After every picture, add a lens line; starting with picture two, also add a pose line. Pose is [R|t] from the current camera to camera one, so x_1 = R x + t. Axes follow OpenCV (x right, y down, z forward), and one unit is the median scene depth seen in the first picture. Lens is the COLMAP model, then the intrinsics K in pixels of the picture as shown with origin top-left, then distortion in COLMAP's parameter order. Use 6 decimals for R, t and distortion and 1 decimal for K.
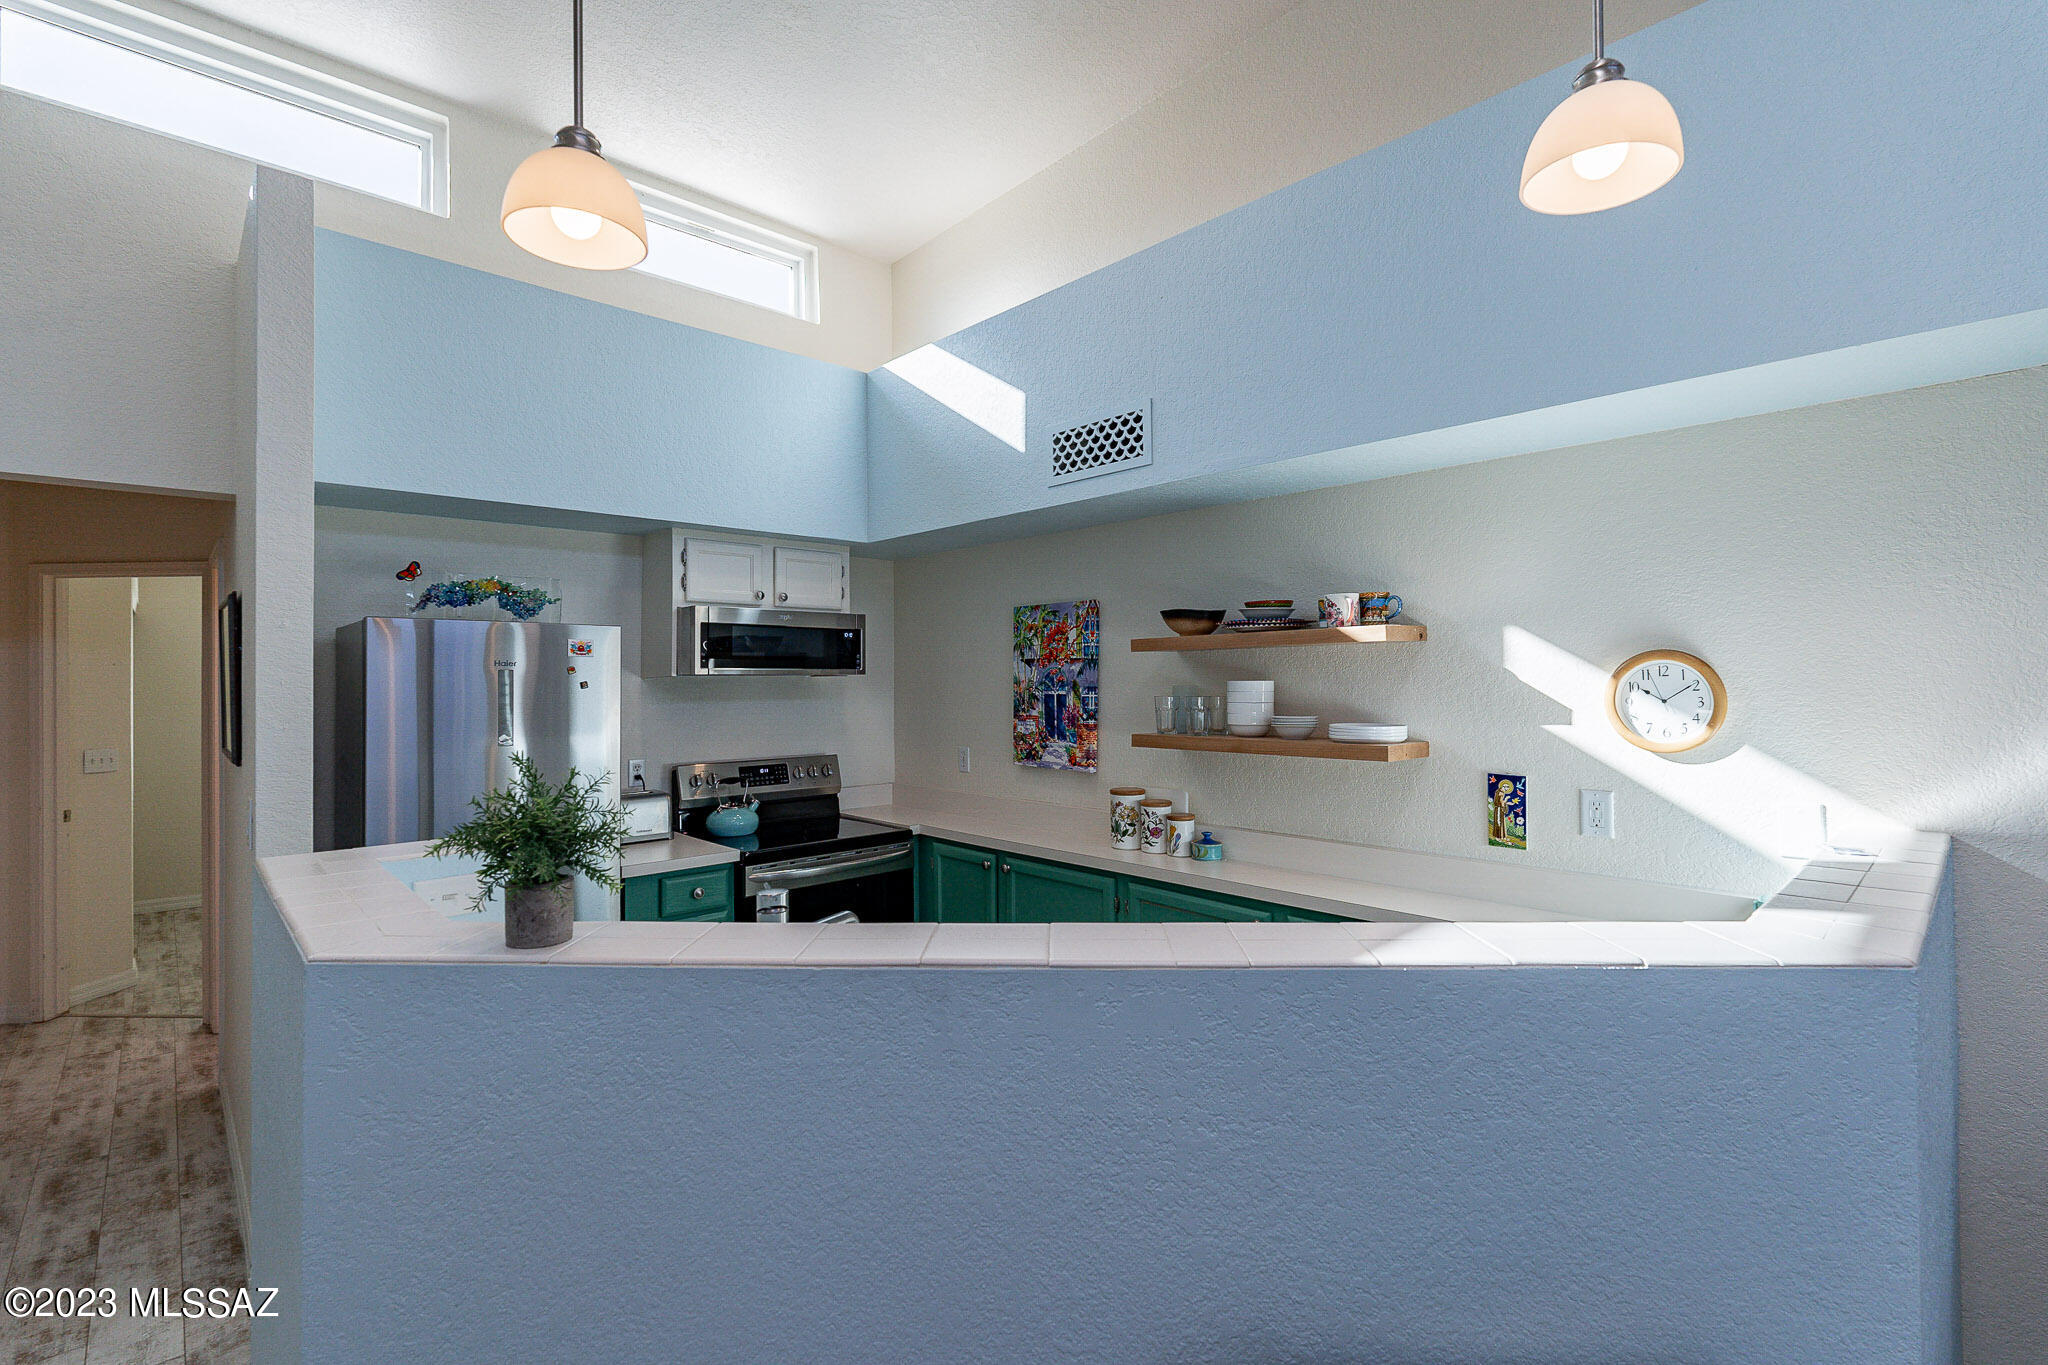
lens RADIAL K [[912.6, 0, 1032.6], [0, 912.6, 675.1], [0, 0, 1]] dist [-0.002061, 0.000205]
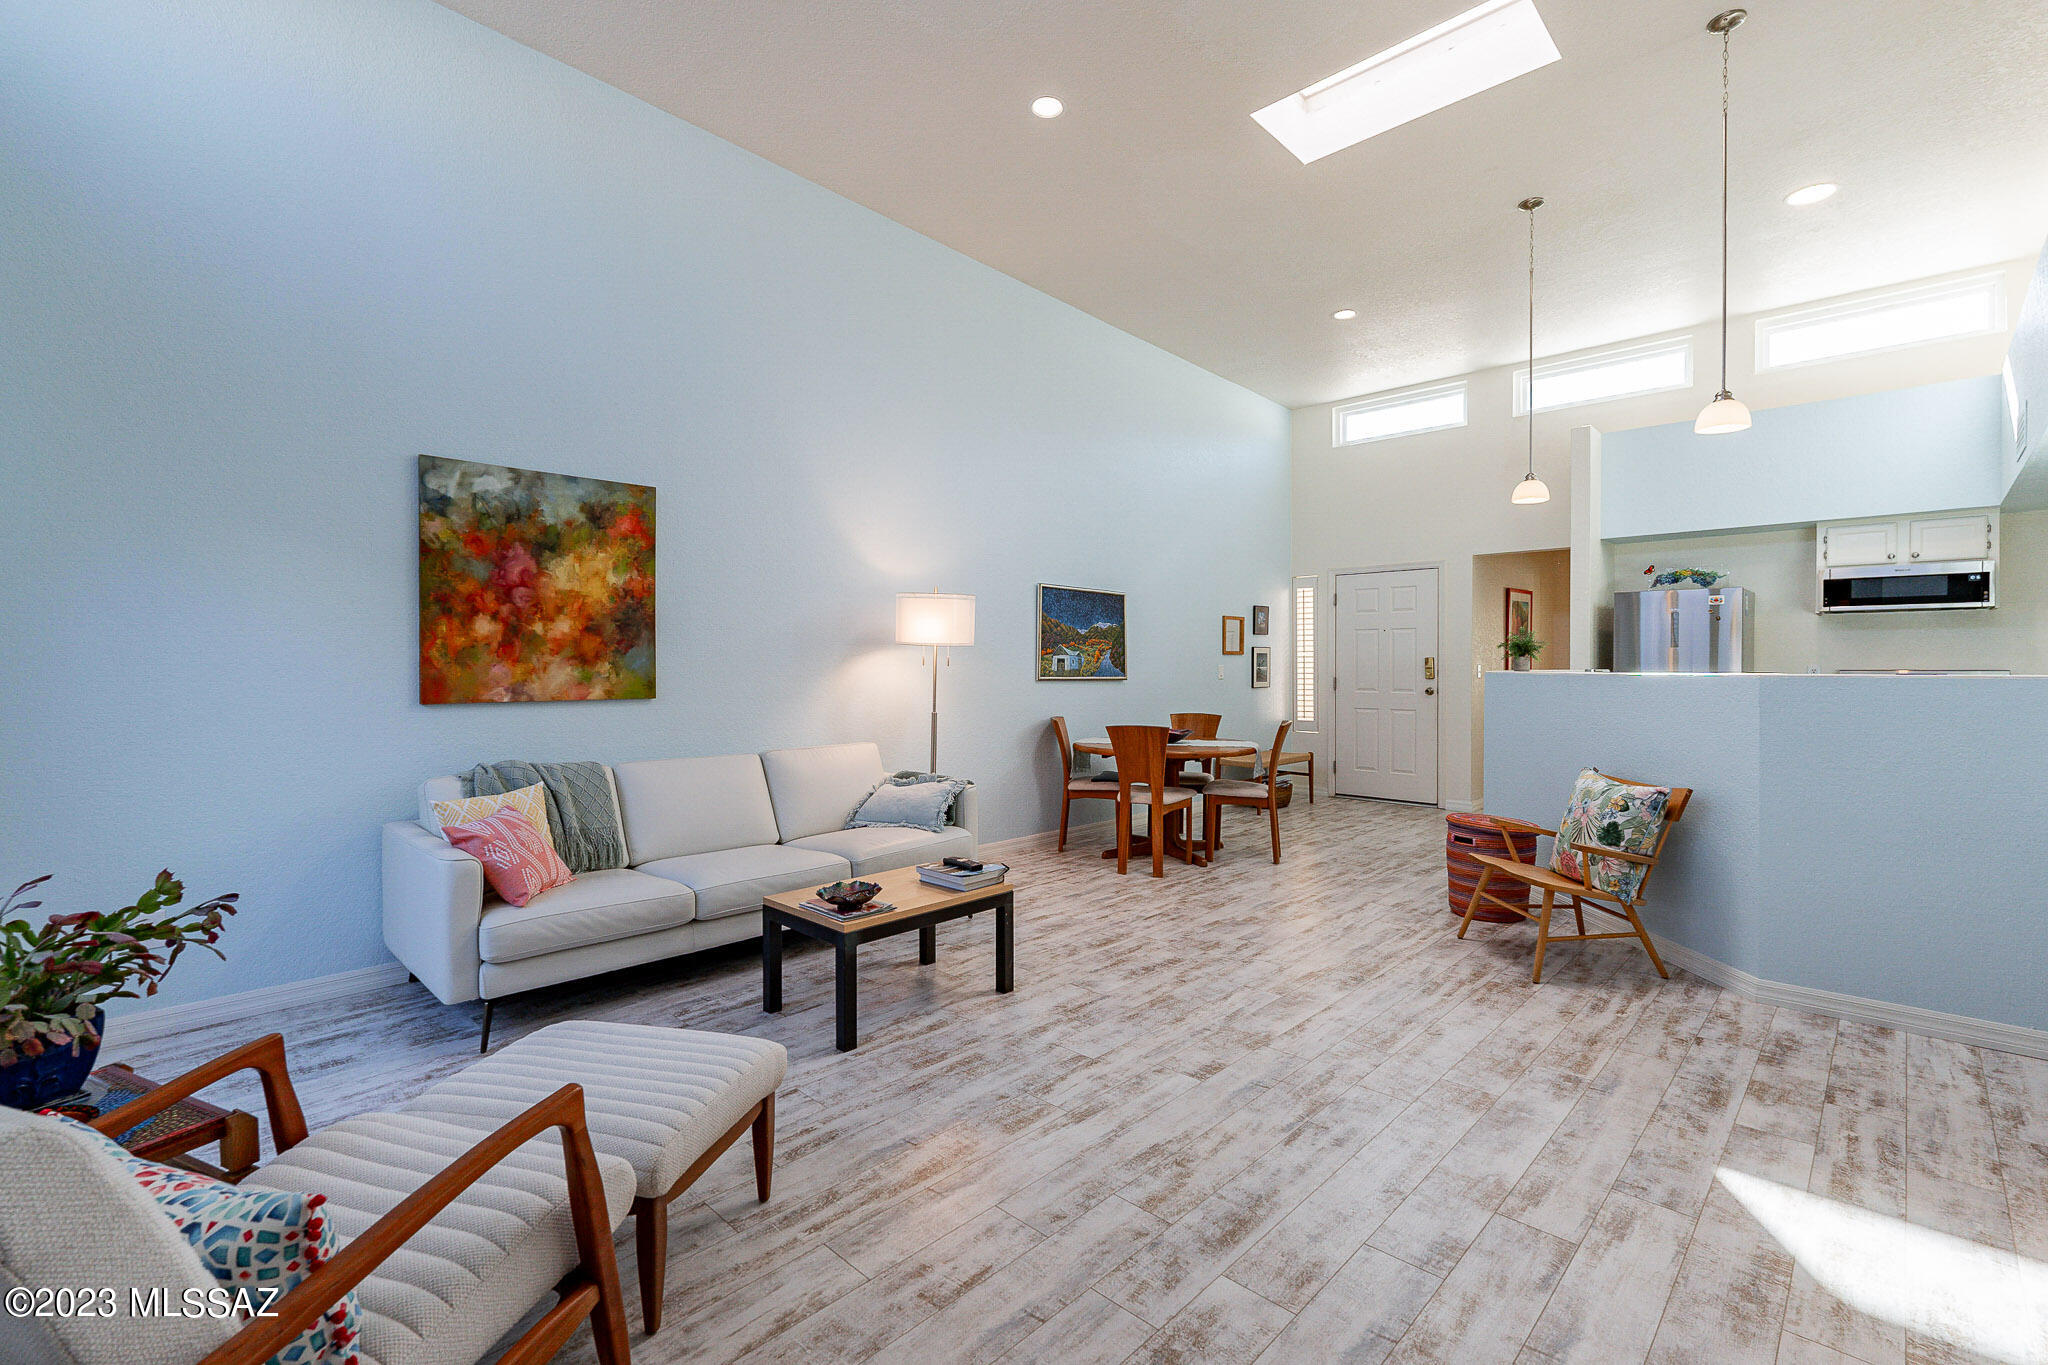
lens RADIAL K [[912.6, 0, 1011.5], [0, 912.6, 678.3], [0, 0, 1]] dist [-0.002061, 0.000205]
pose [[0.033954, 0.023952, -0.999136, 1.183840], [0.004929, 0.999697, 0.024133, 0.070248], [0.999411, -0.005744, 0.033825, -0.506479]]
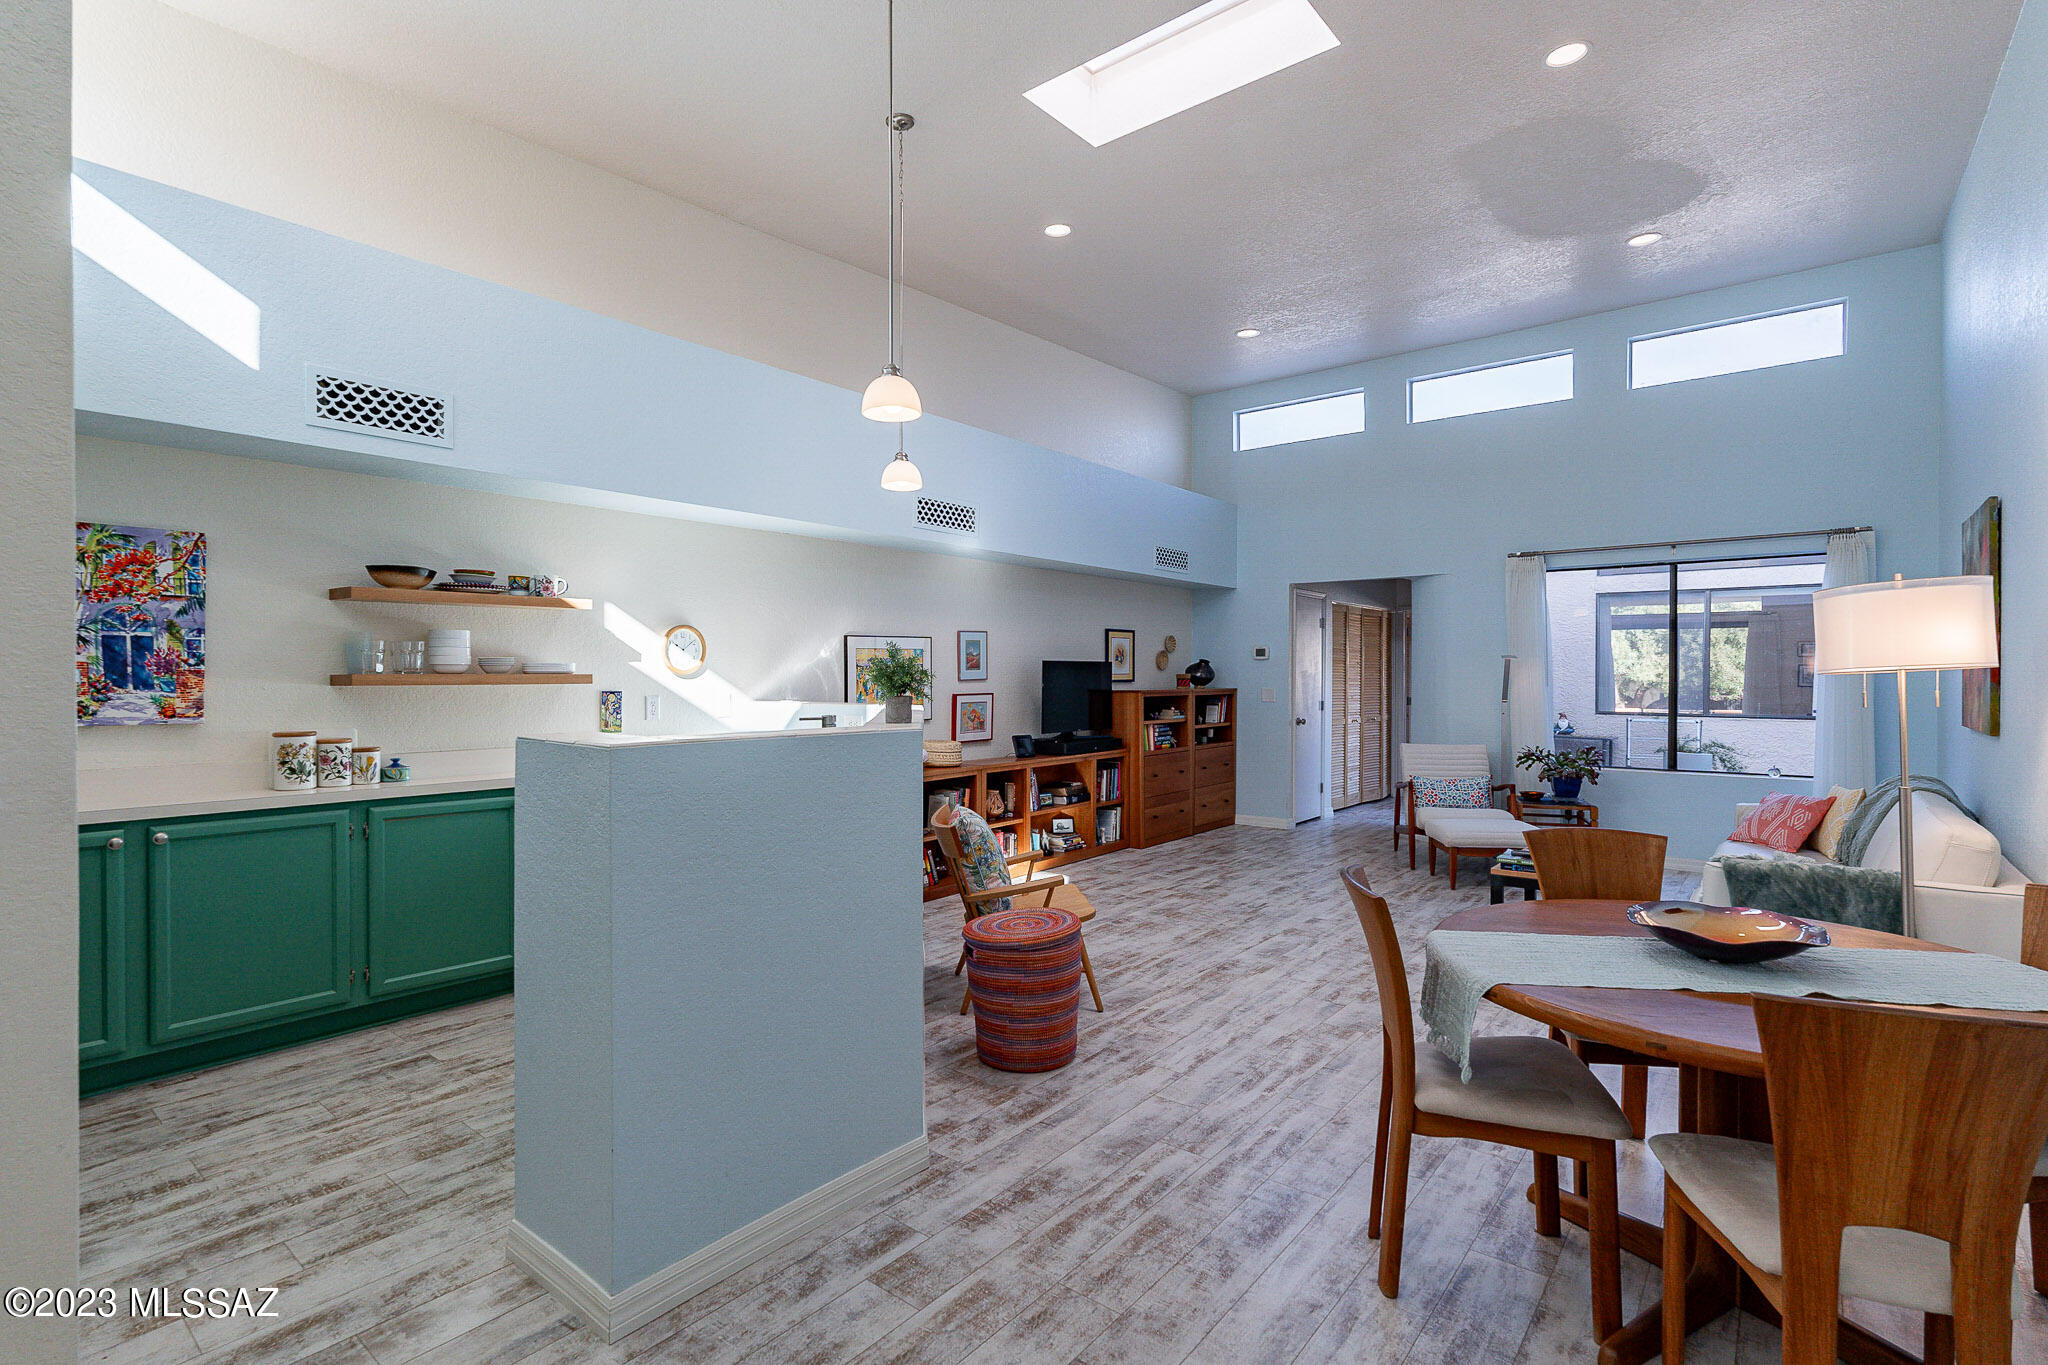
lens RADIAL K [[945.4, 0, 1008.1], [0, 945.4, 688.5], [0, 0, 1]] dist [-0.004521, 0.001260]
pose [[-0.115961, -0.003232, 0.993248, -0.947034], [-0.000465, 0.999995, 0.003200, 0.067903], [-0.993254, -0.000090, -0.115962, 0.312055]]
